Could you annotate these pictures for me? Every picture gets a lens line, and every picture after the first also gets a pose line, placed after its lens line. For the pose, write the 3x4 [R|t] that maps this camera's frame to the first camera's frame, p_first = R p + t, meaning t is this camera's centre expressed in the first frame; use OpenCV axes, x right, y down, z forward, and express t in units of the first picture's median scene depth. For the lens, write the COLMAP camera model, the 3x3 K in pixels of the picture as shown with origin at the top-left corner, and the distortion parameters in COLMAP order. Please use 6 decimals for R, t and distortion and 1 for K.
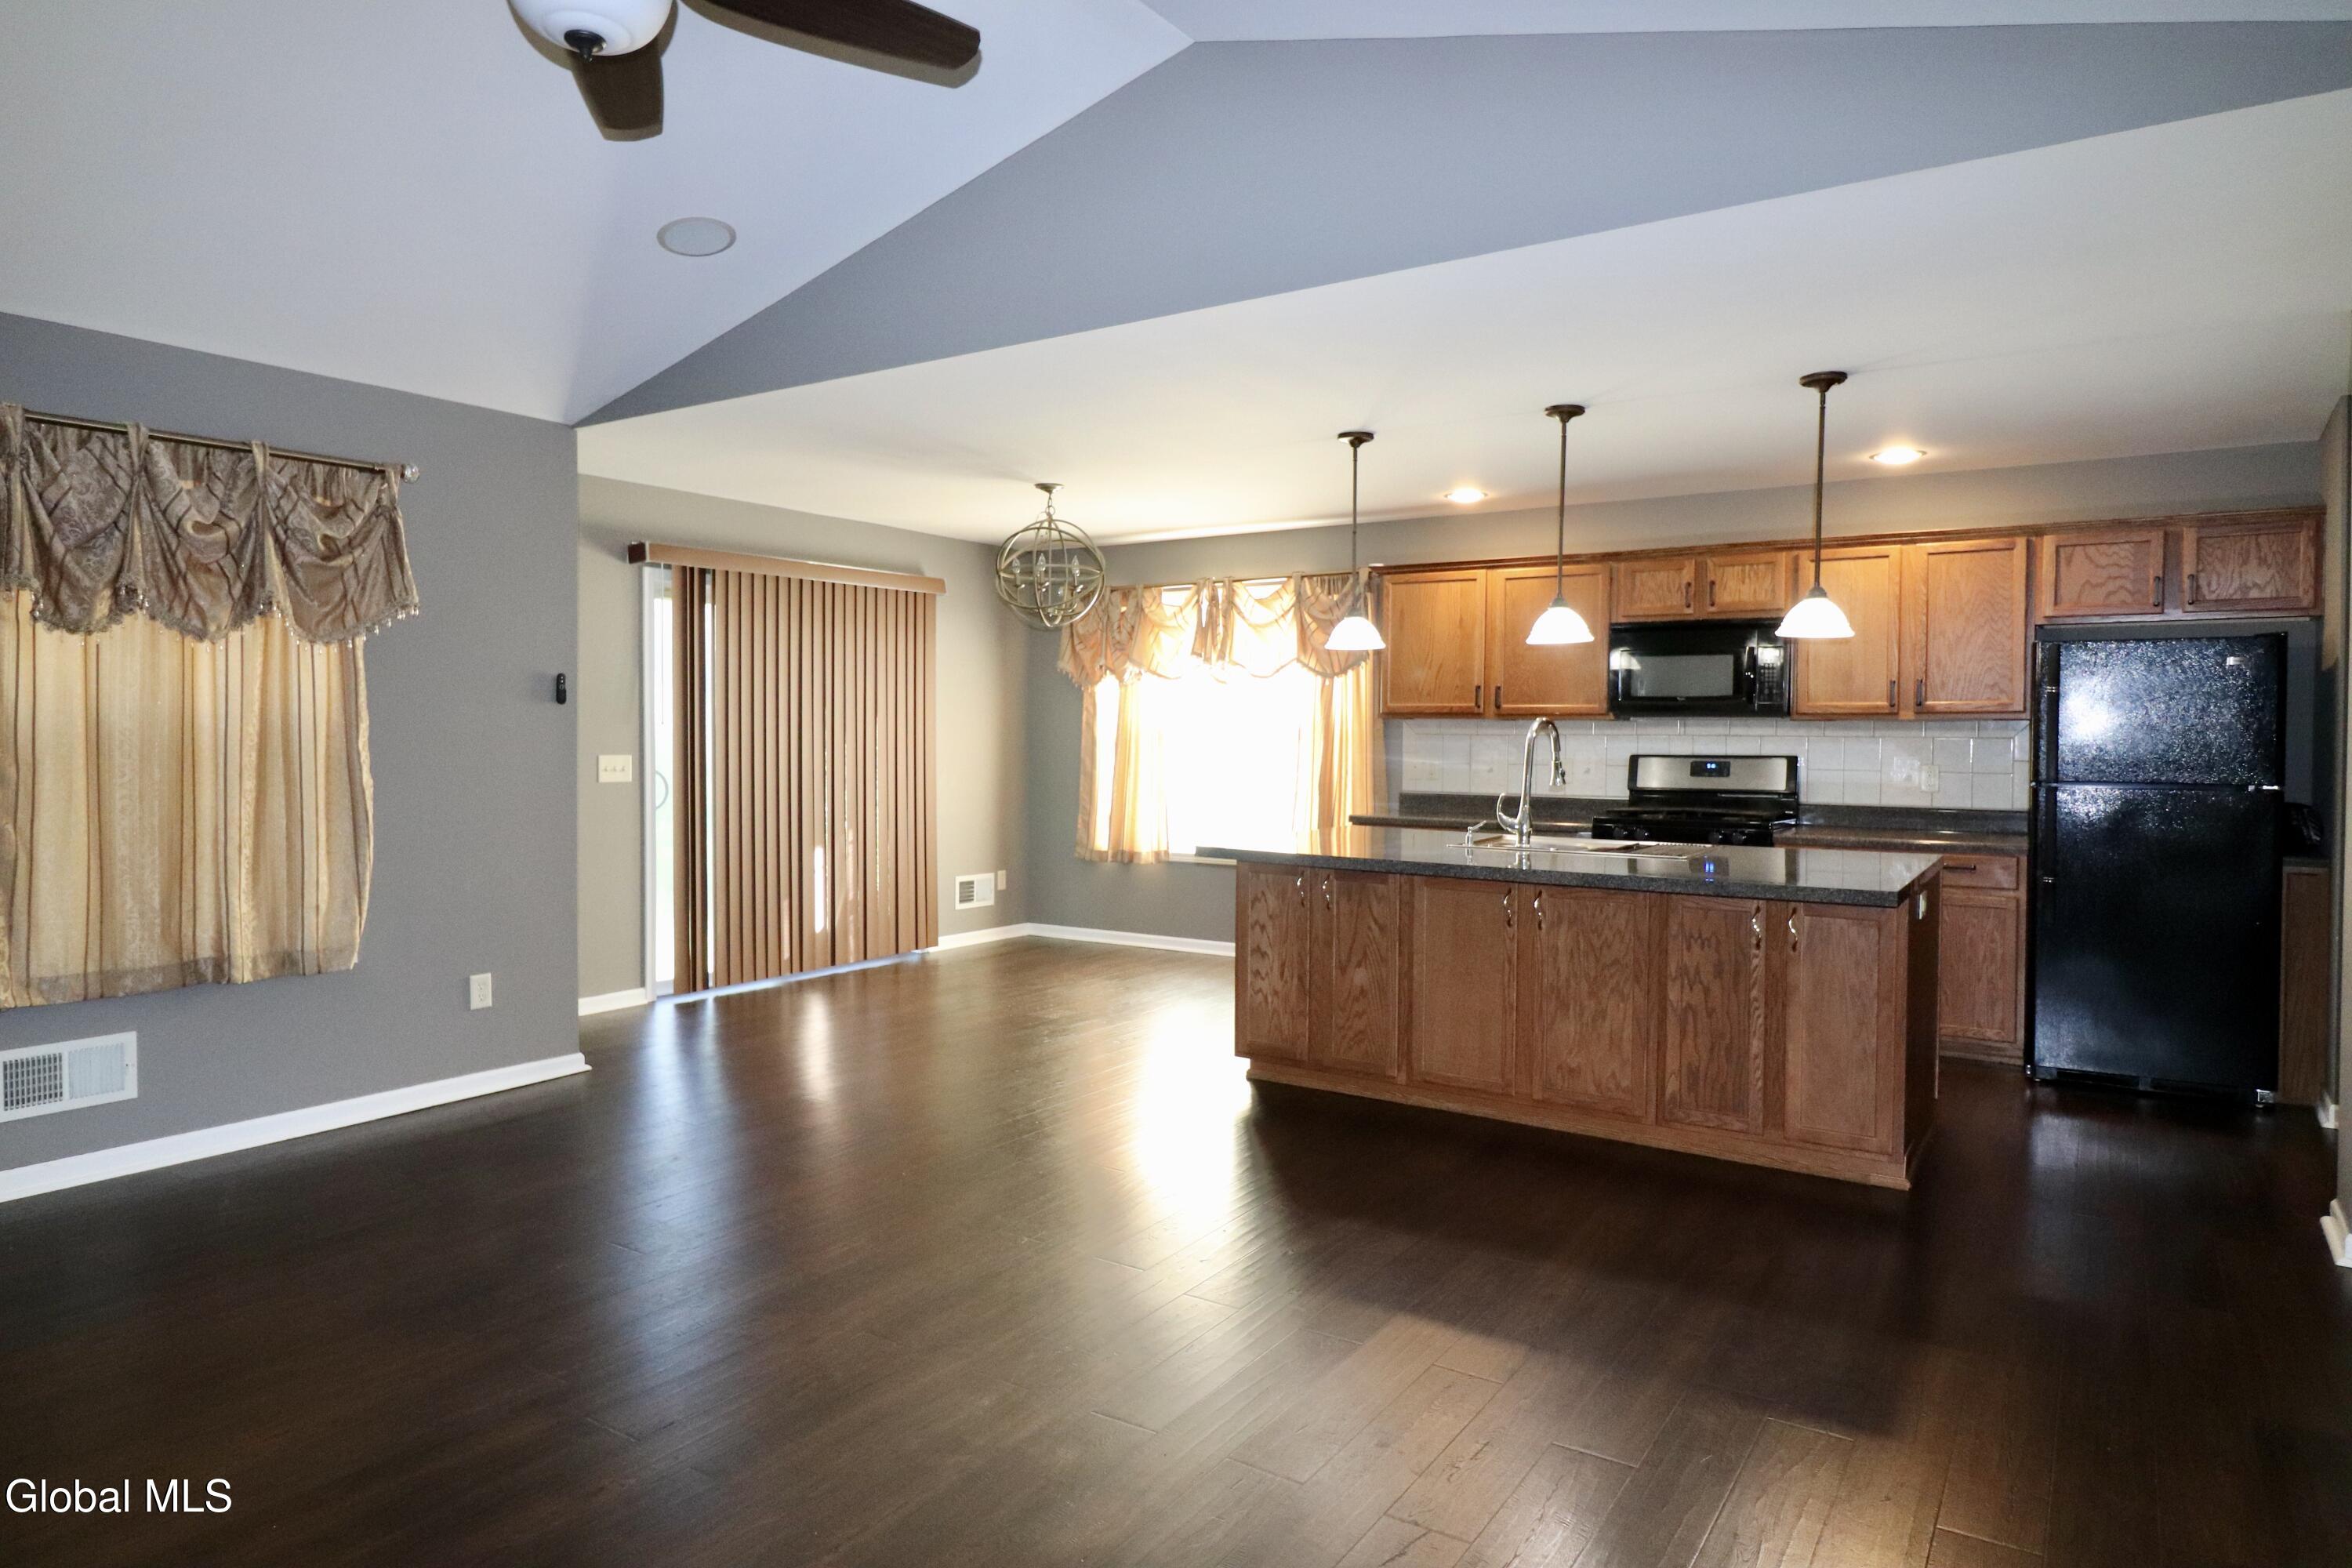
lens RADIAL K [[1439.9, 0, 1164.1], [0, 1439.9, 770.3], [0, 0, 1]] dist [0.006927, -0.001367]
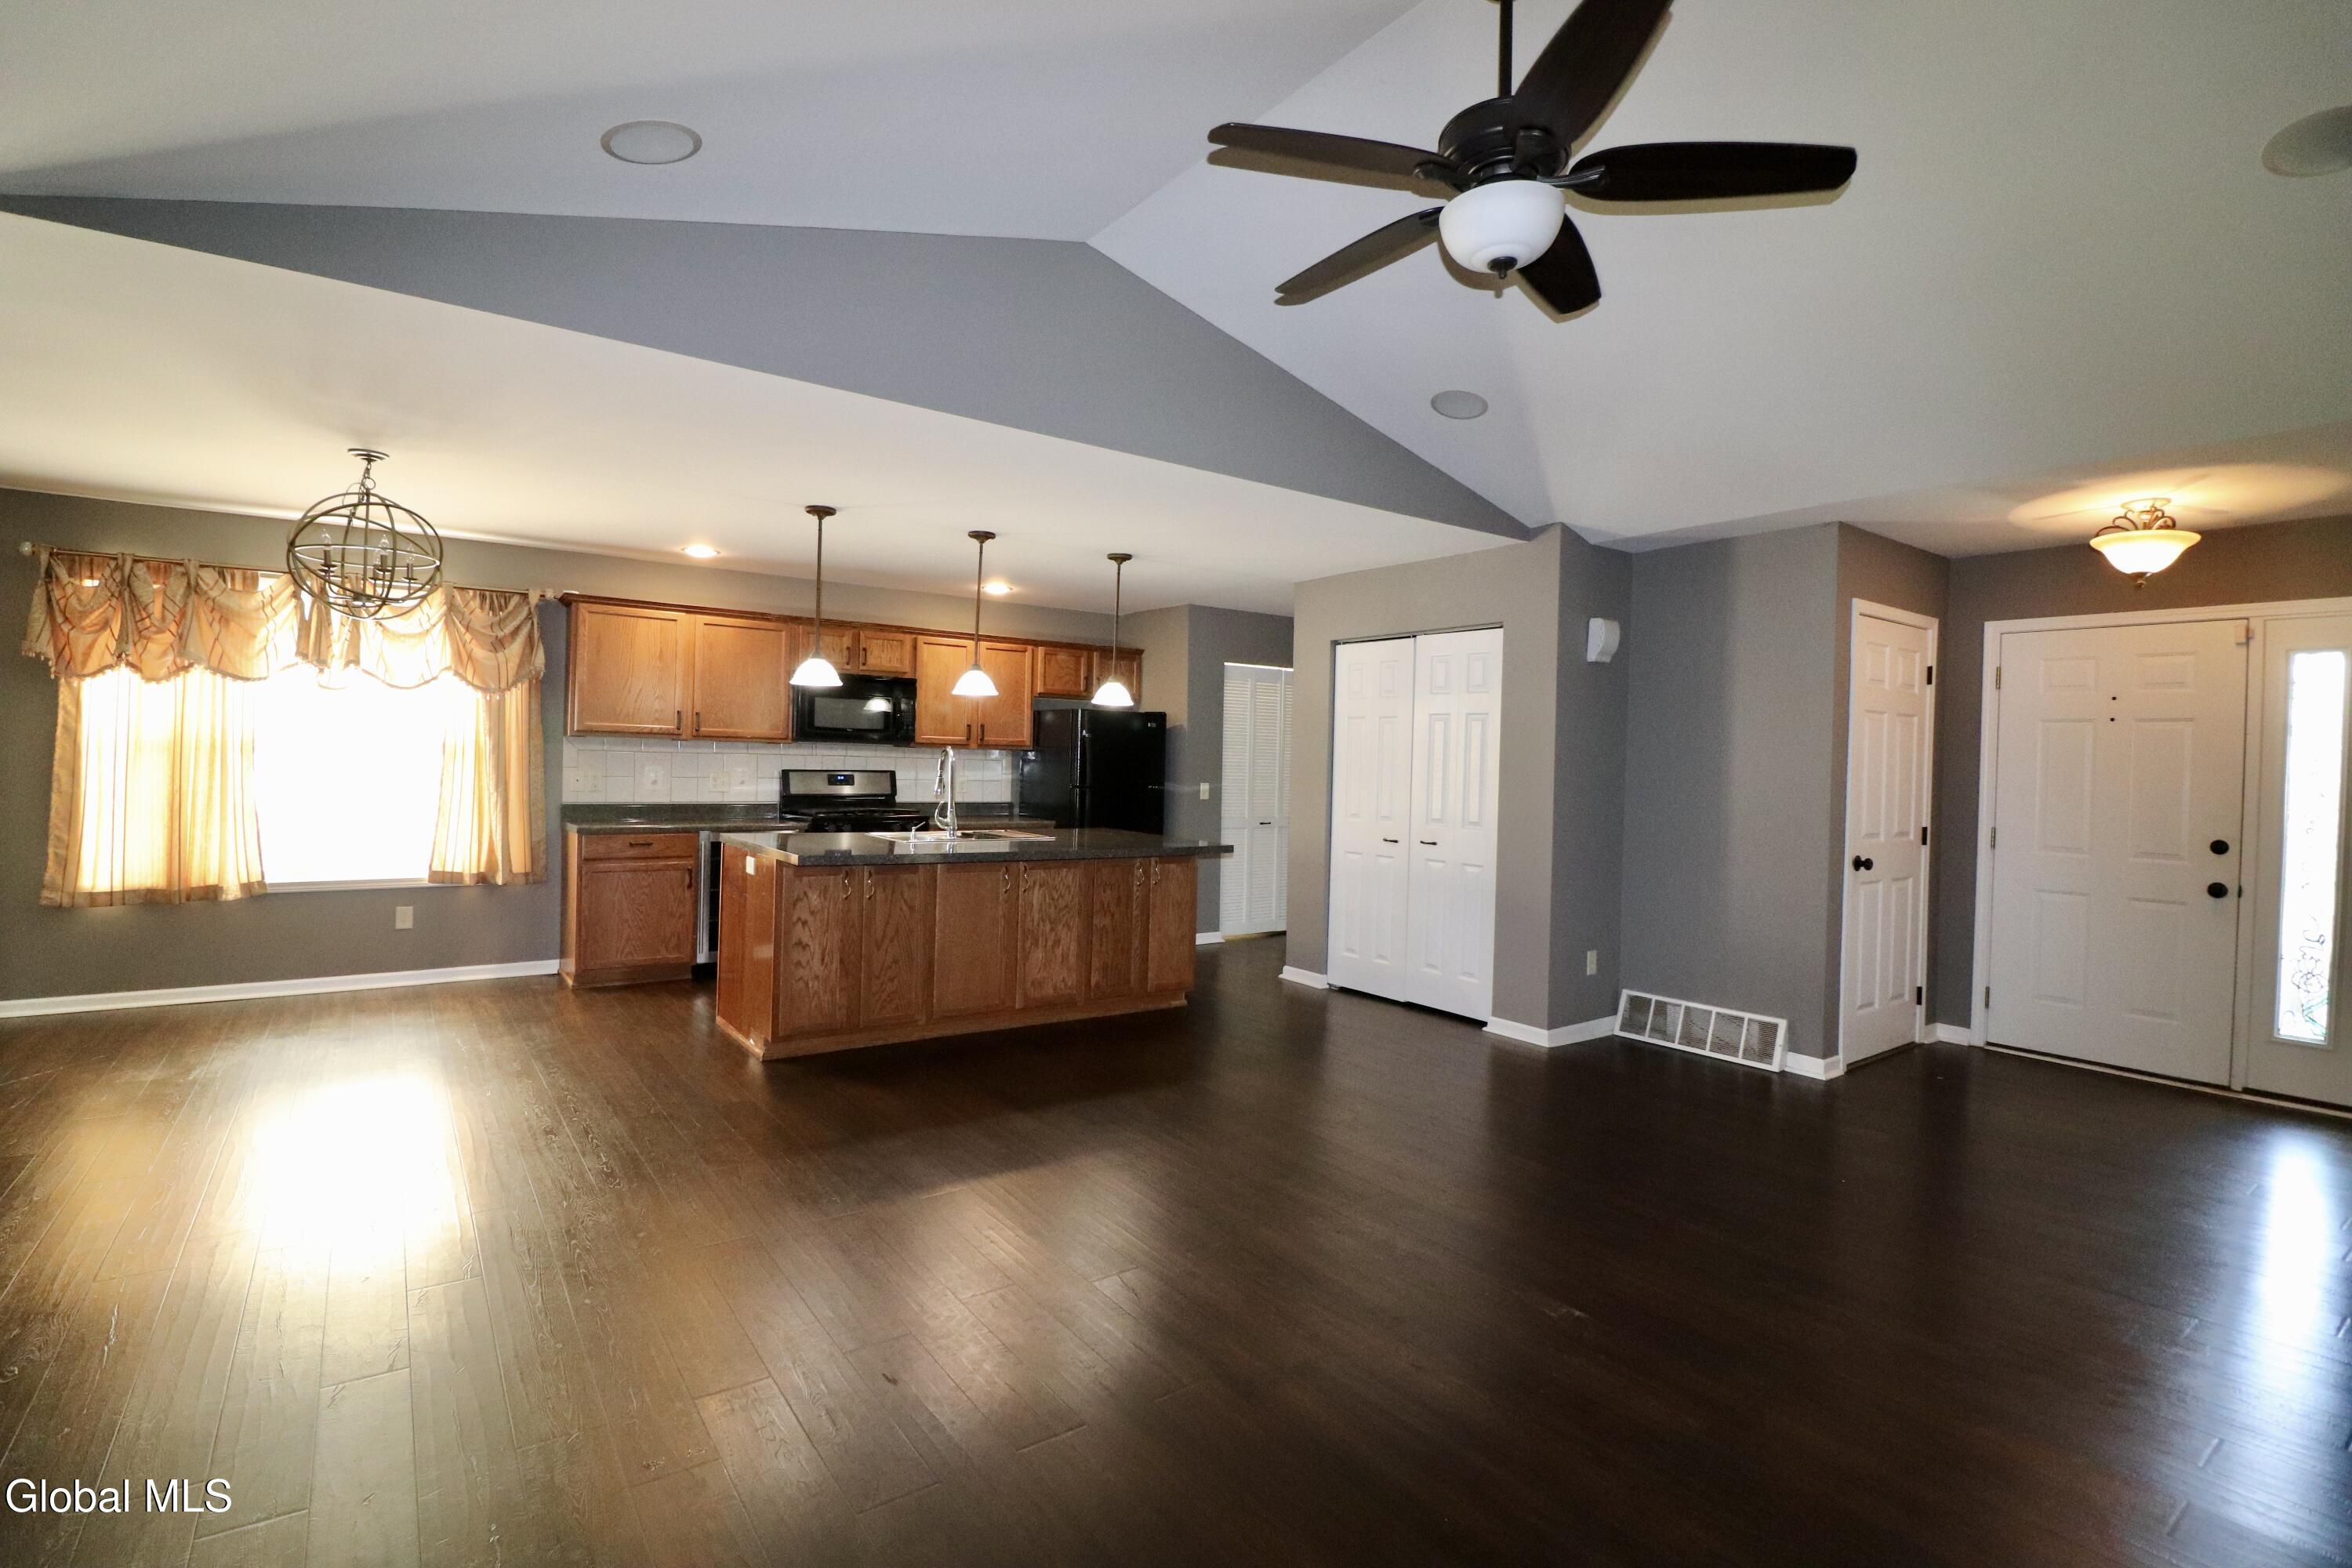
lens RADIAL K [[1098.6, 0, 1183.9], [0, 1098.6, 772.0], [0, 0, 1]] dist [0.005468, -0.011305]
pose [[0.337958, -0.005522, 0.941145, -0.667604], [0.003905, 0.999982, 0.004465, -0.015299], [-0.941153, 0.002166, 0.337974, 0.419208]]
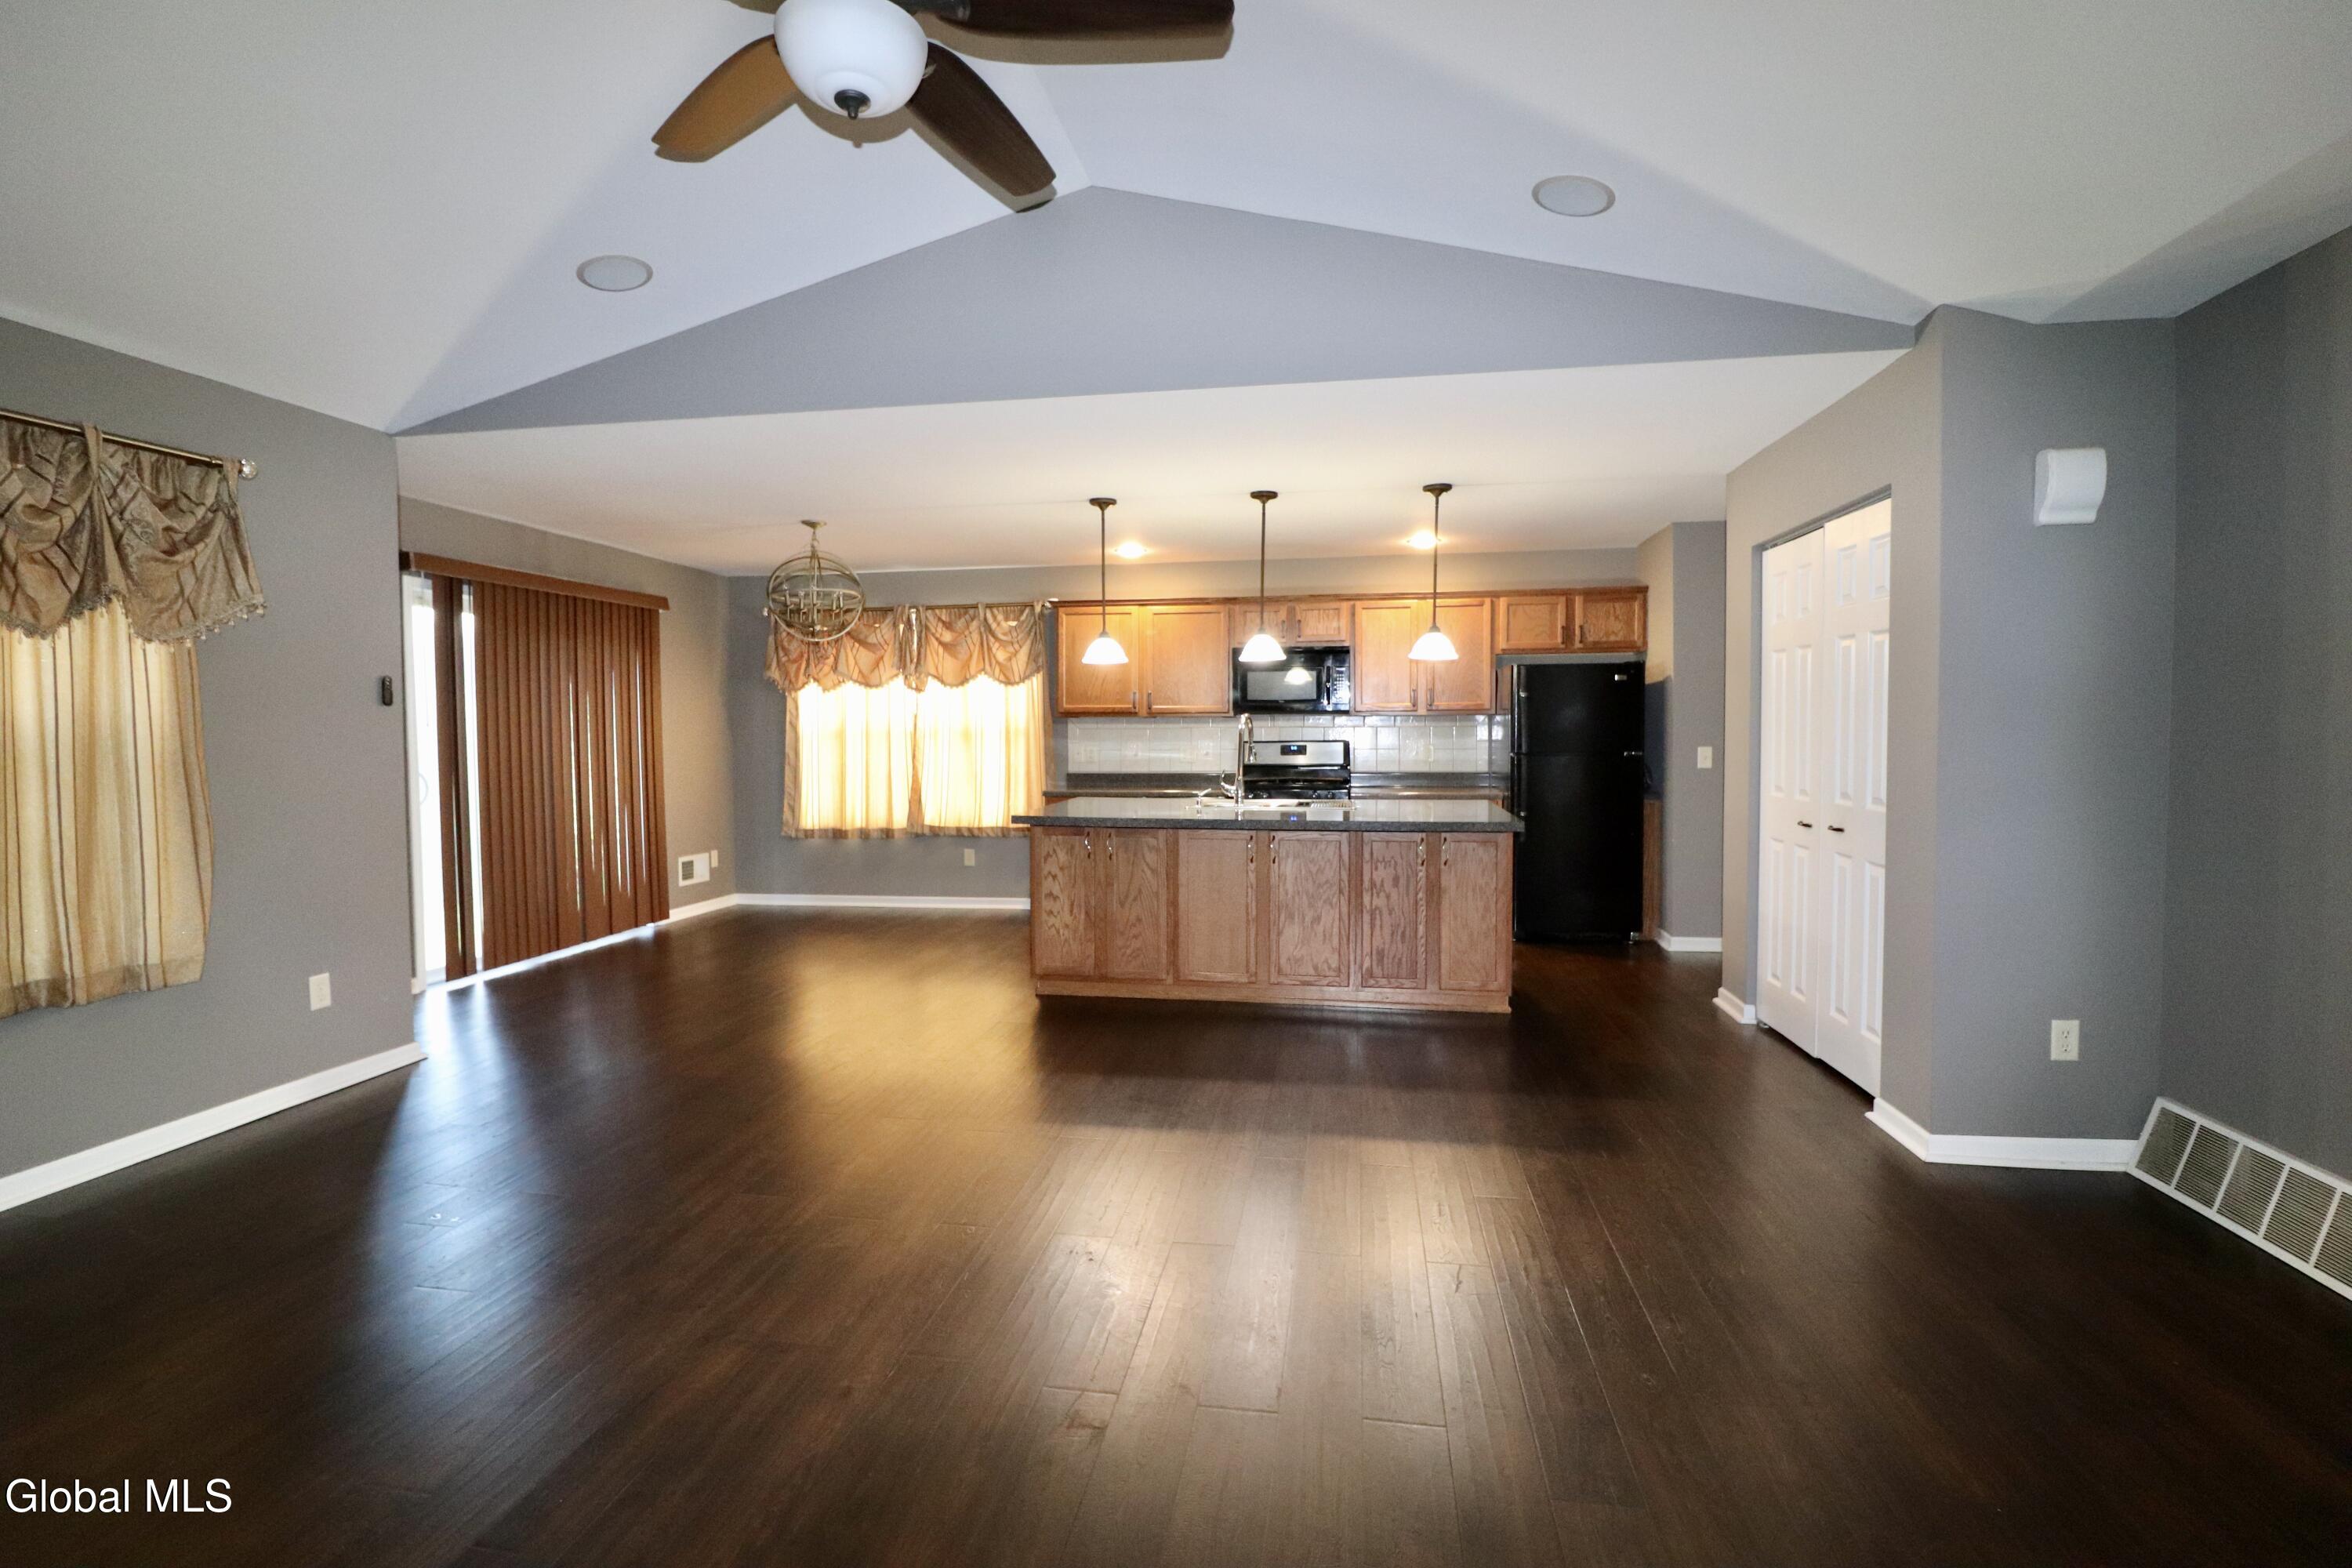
lens RADIAL K [[1108.0, 0, 1181.5], [0, 1108.0, 778.2], [0, 0, 1]] dist [0.009235, -0.014364]
pose [[0.907656, -0.029561, 0.418673, -0.245942], [0.022967, 0.999520, 0.020781, 0.002285], [-0.419087, -0.009246, 0.907899, 0.047488]]
